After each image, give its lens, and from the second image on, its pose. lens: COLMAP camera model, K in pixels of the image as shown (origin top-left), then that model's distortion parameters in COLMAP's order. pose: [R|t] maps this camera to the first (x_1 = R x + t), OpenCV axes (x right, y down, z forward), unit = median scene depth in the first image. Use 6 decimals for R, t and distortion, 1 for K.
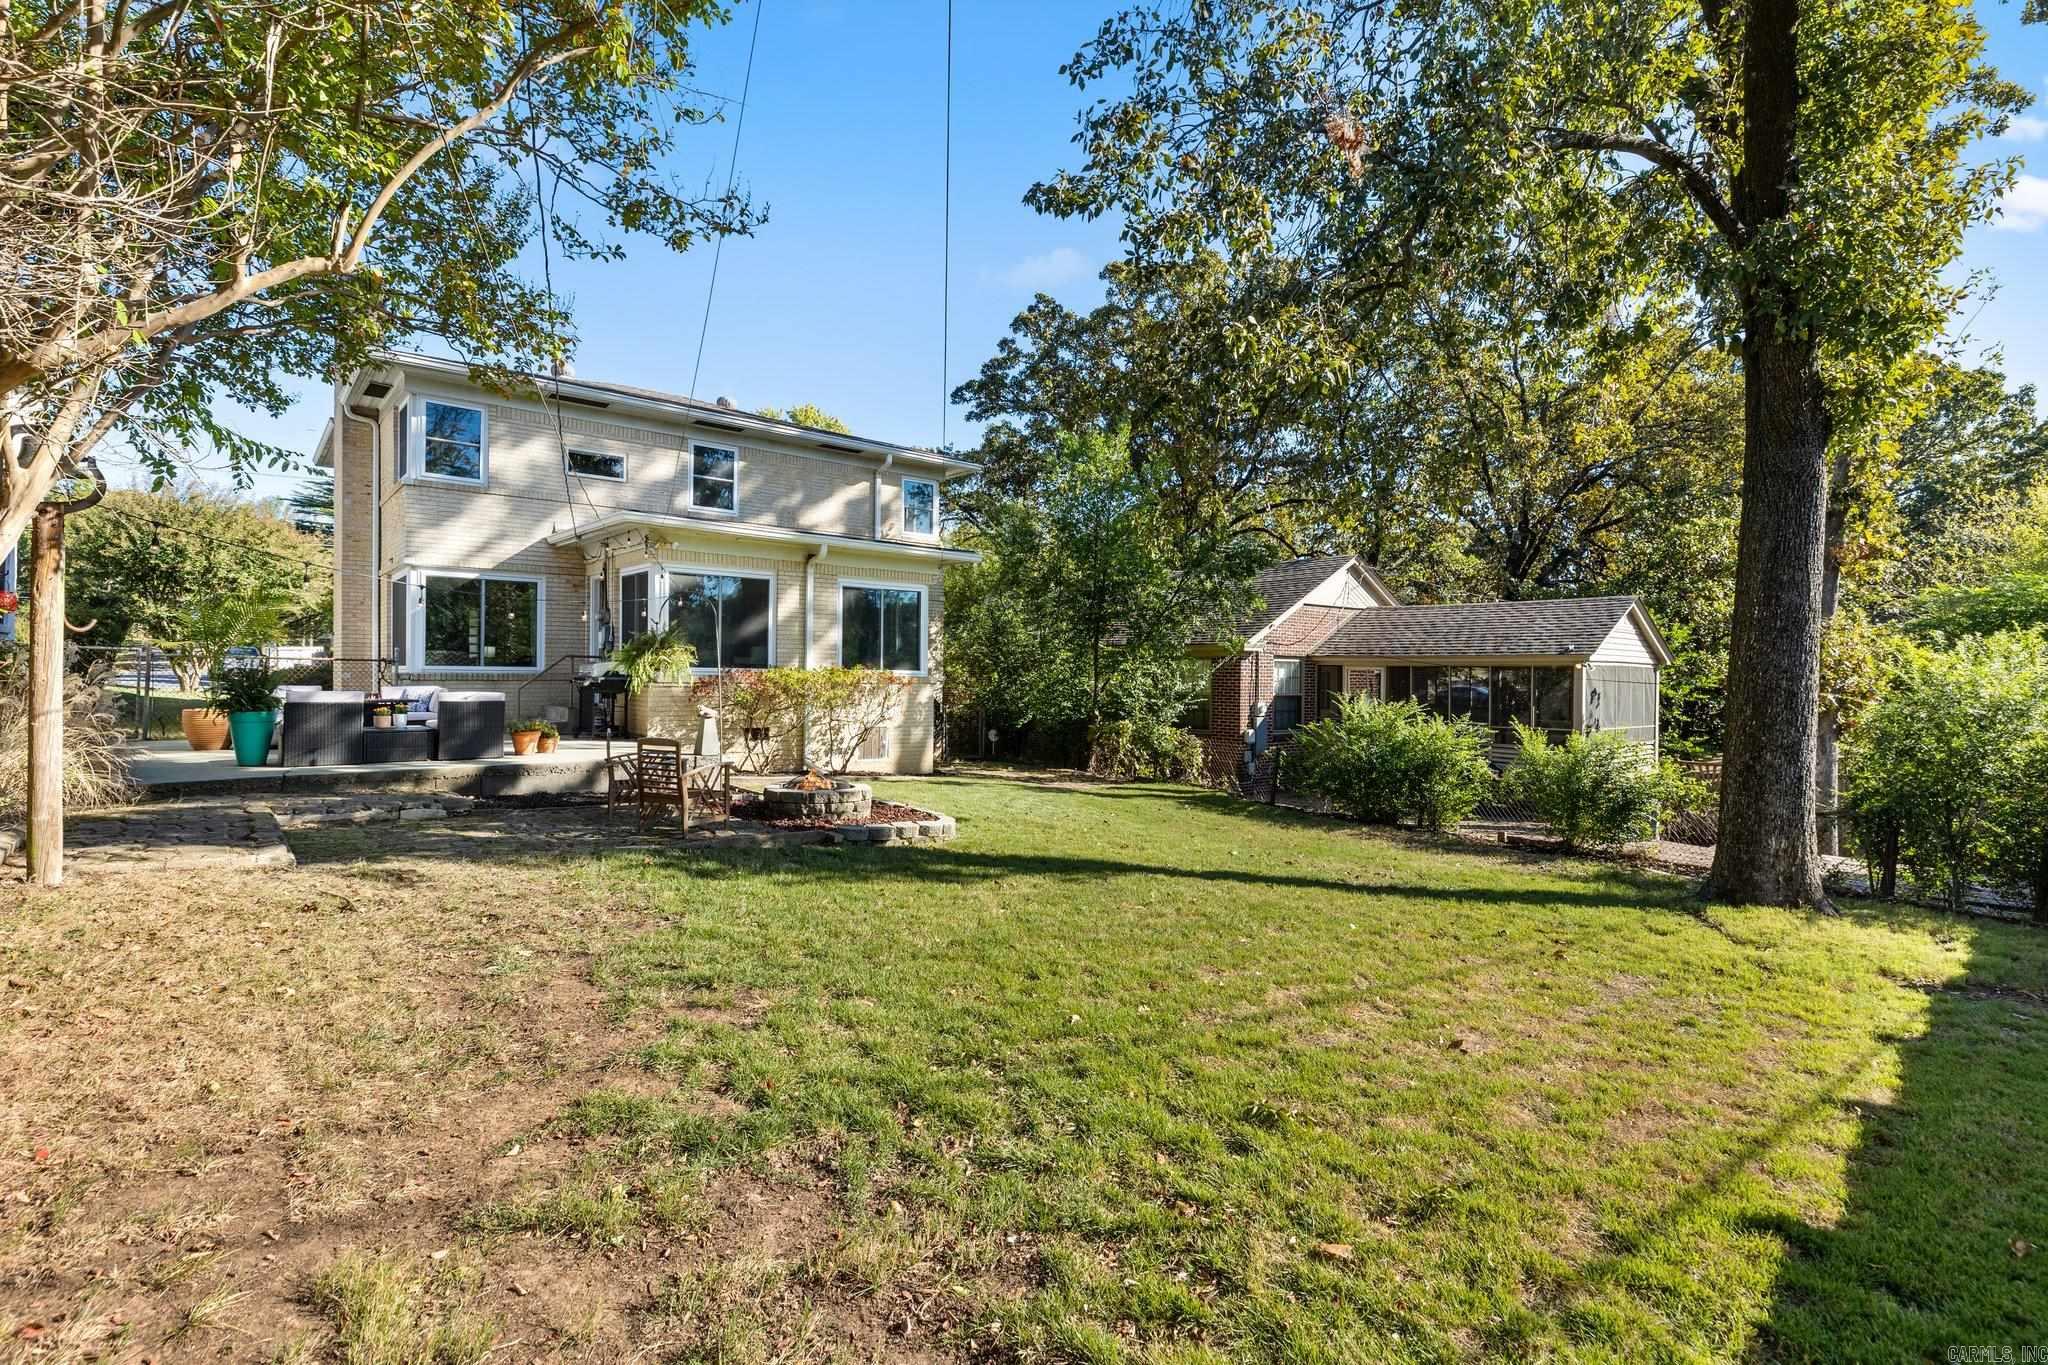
lens RADIAL K [[936.8, 0, 1007.9], [0, 936.8, 674.7], [0, 0, 1]] dist [0.007442, -0.001124]
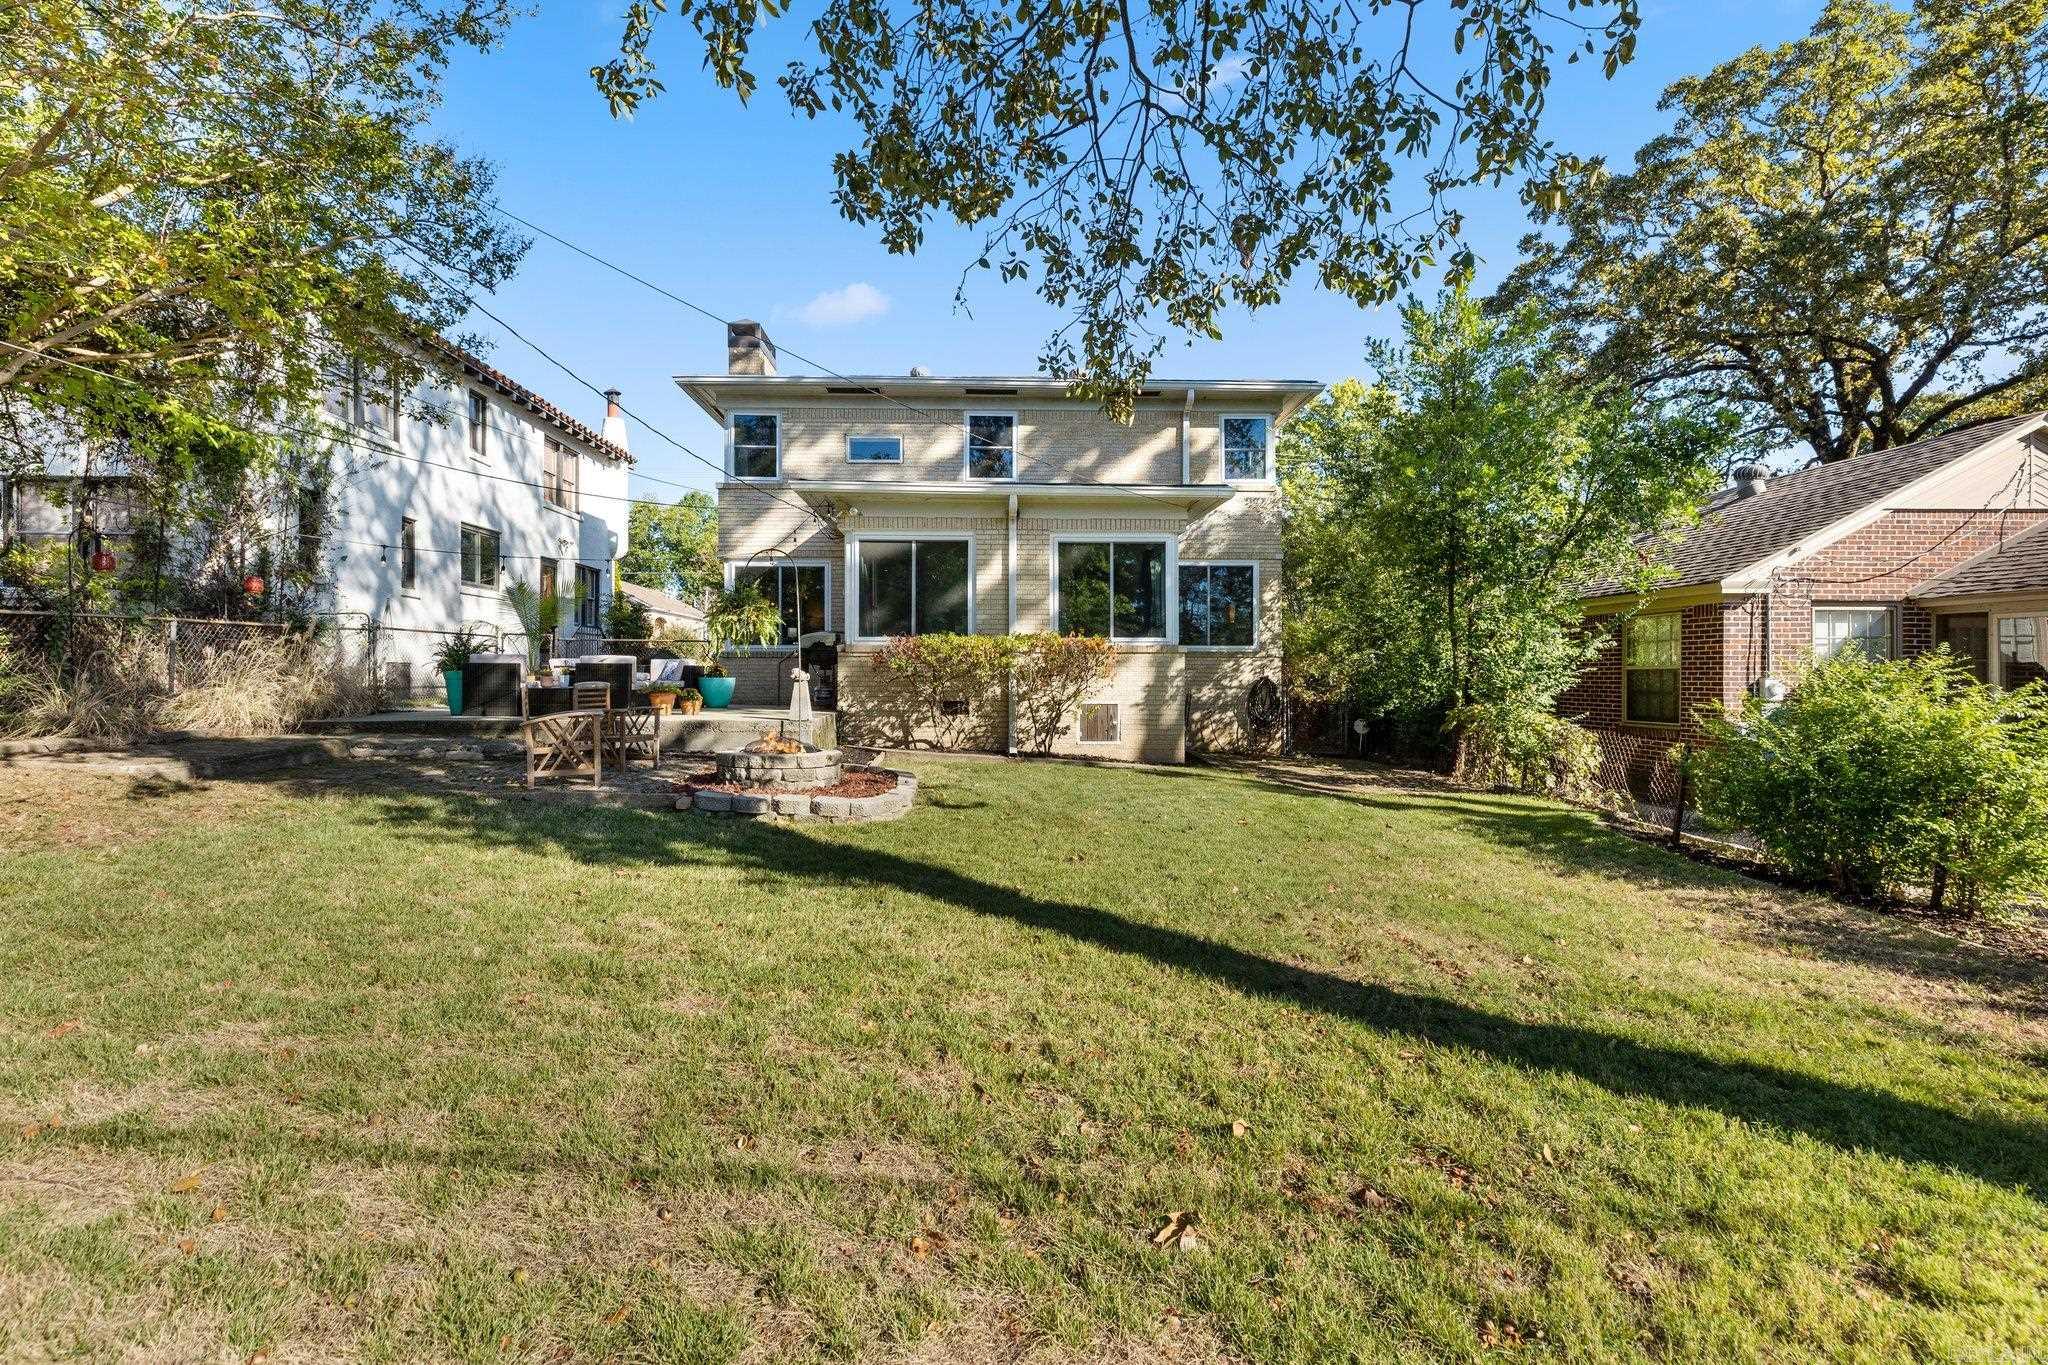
lens RADIAL K [[936.8, 0, 1017.9], [0, 936.8, 672.2], [0, 0, 1]] dist [0.007442, -0.001124]
pose [[0.794659, -0.014166, -0.606891, 0.284591], [0.007952, 0.999885, -0.012926, 0.033294], [0.607004, 0.005446, 0.794680, 0.249082]]
